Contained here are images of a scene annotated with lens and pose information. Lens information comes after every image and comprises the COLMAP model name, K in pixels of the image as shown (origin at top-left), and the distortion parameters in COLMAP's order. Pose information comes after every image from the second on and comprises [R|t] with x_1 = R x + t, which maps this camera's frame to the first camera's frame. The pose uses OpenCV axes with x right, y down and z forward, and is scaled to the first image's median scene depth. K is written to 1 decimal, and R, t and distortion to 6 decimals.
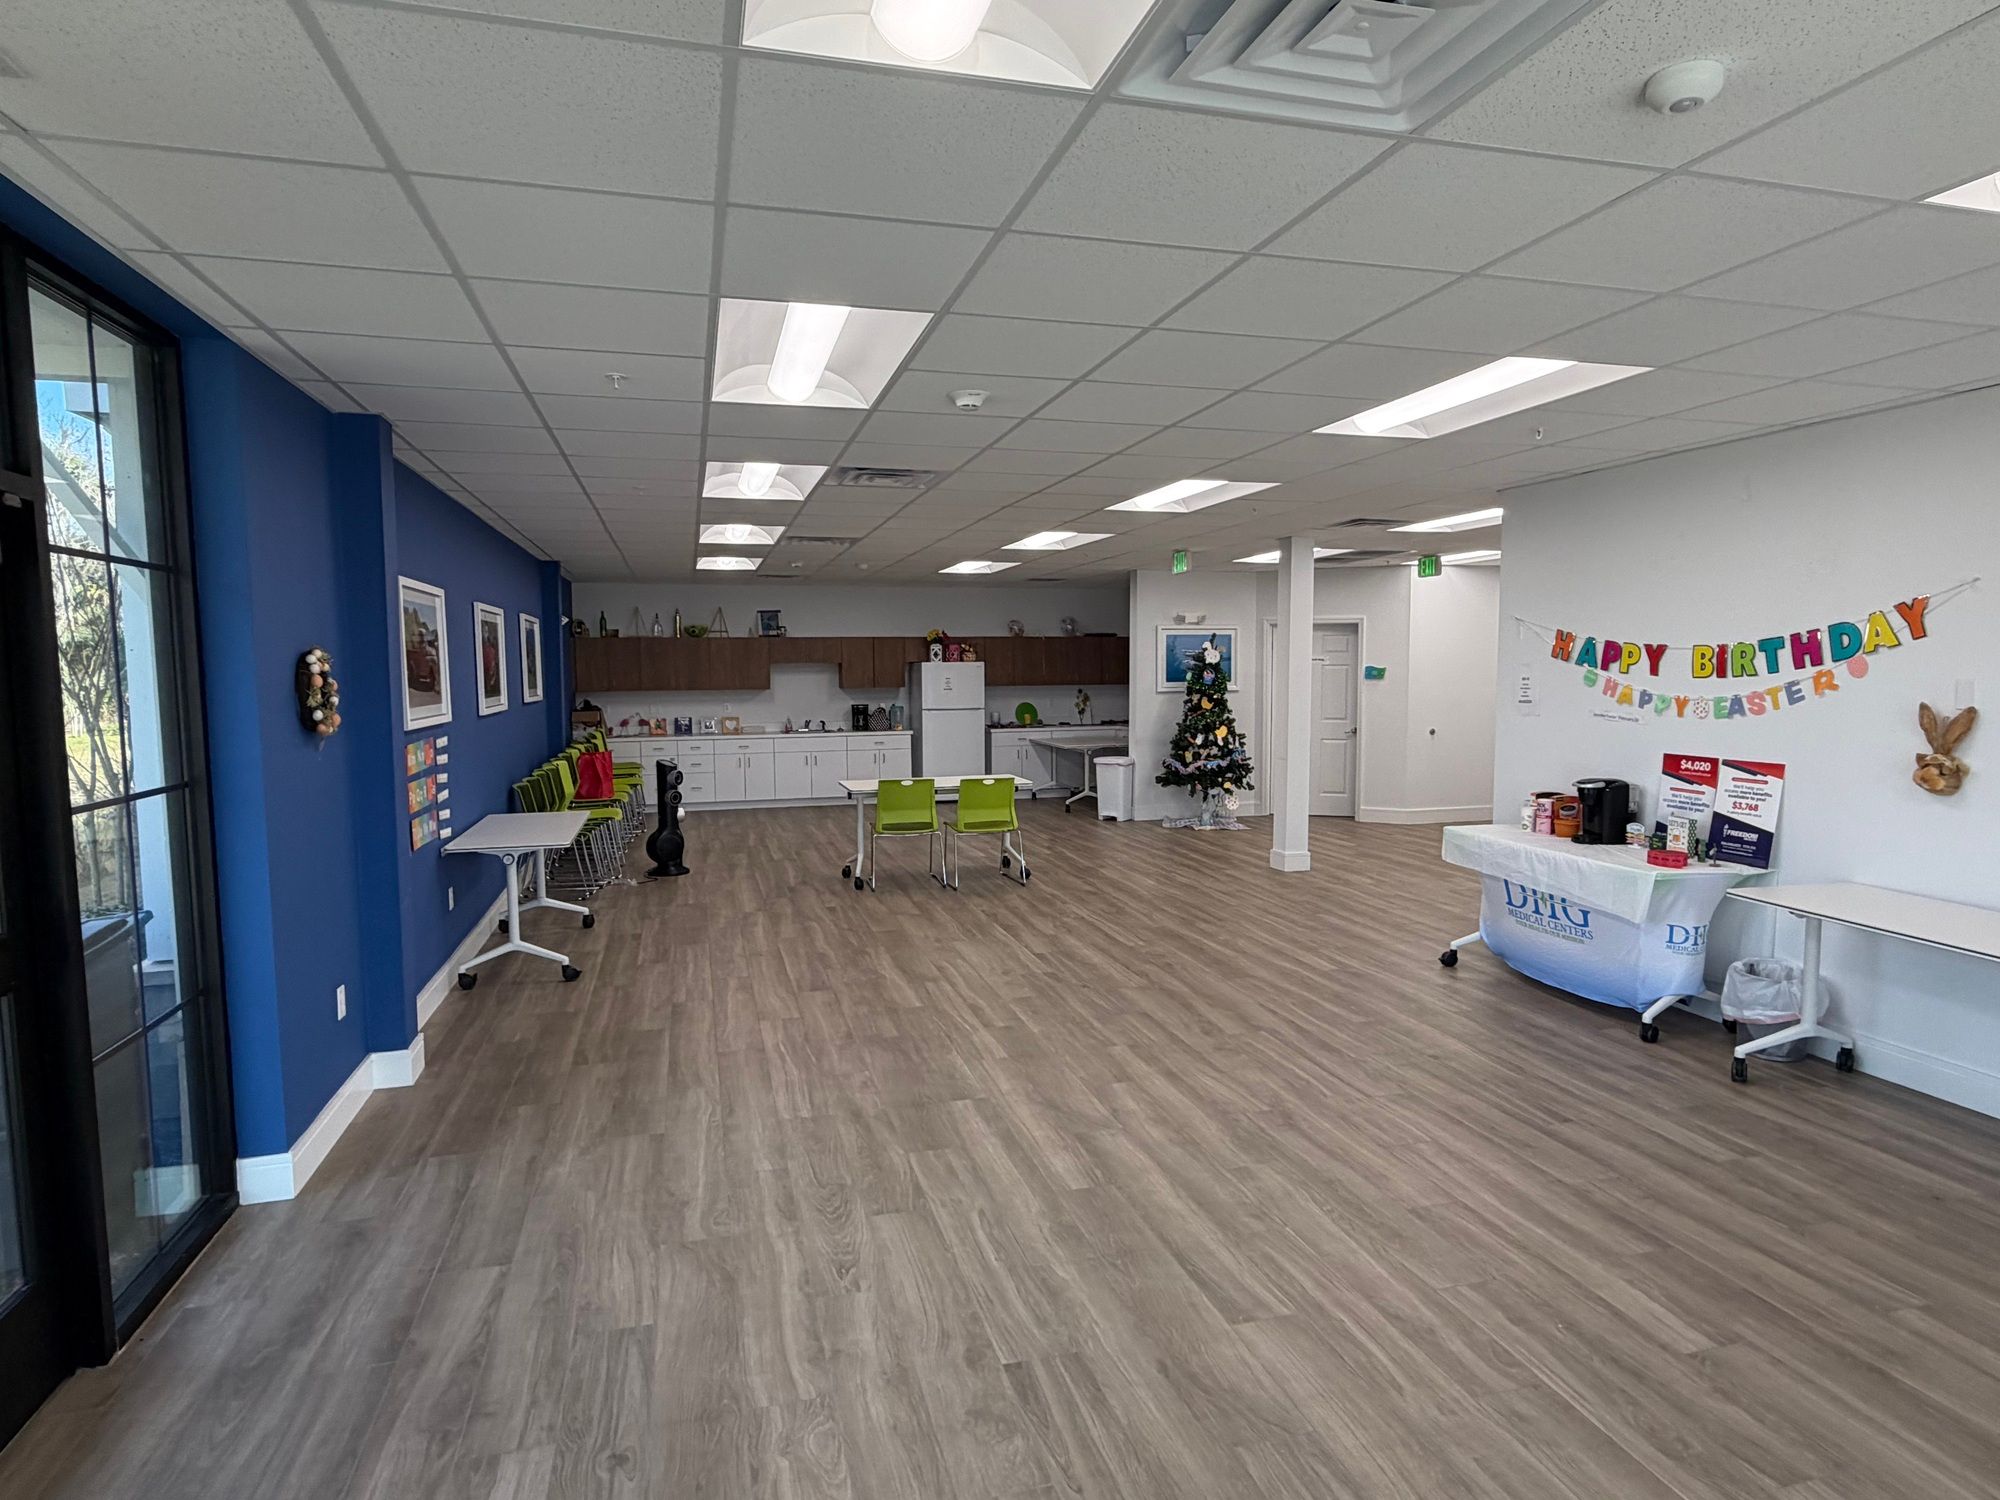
lens RADIAL K [[1113.0, 0, 995.3], [0, 1113.0, 746.9], [0, 0, 1]] dist [-0.001754, -0.000136]
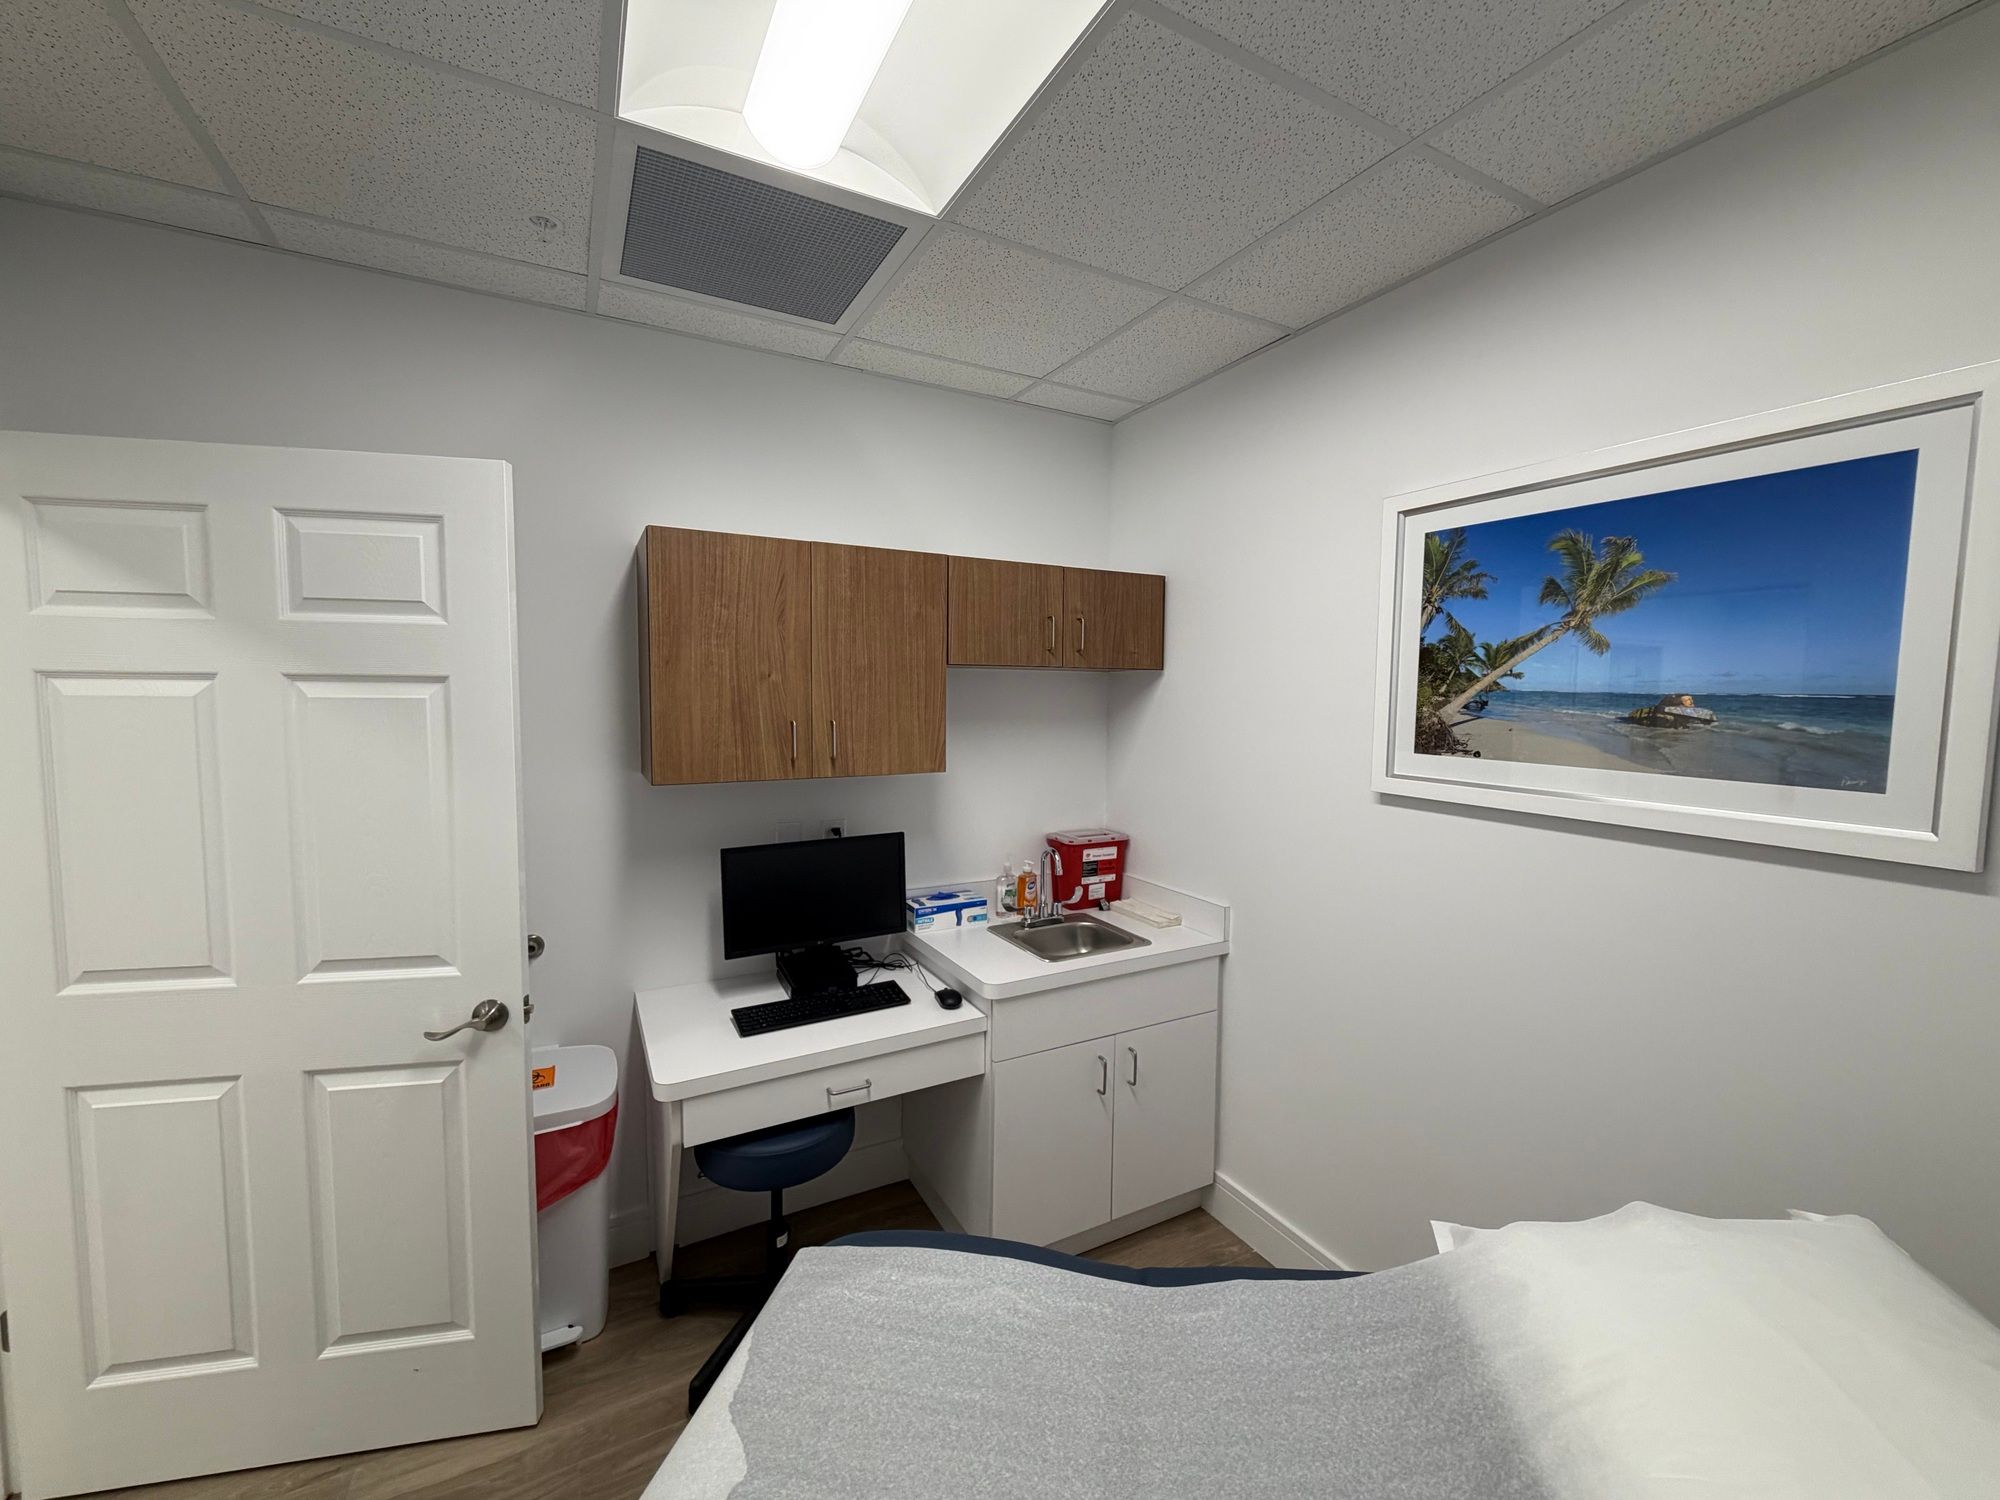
lens RADIAL K [[799.3, 0, 1003.6], [0, 799.3, 749.1], [0, 0, 1]] dist [-0.002340, -0.000145]
pose [[0.971137, 0.003197, 0.238501, -0.049918], [0.000794, 0.999861, -0.016636, -0.012007], [-0.238522, 0.016345, 0.971000, 0.181363]]
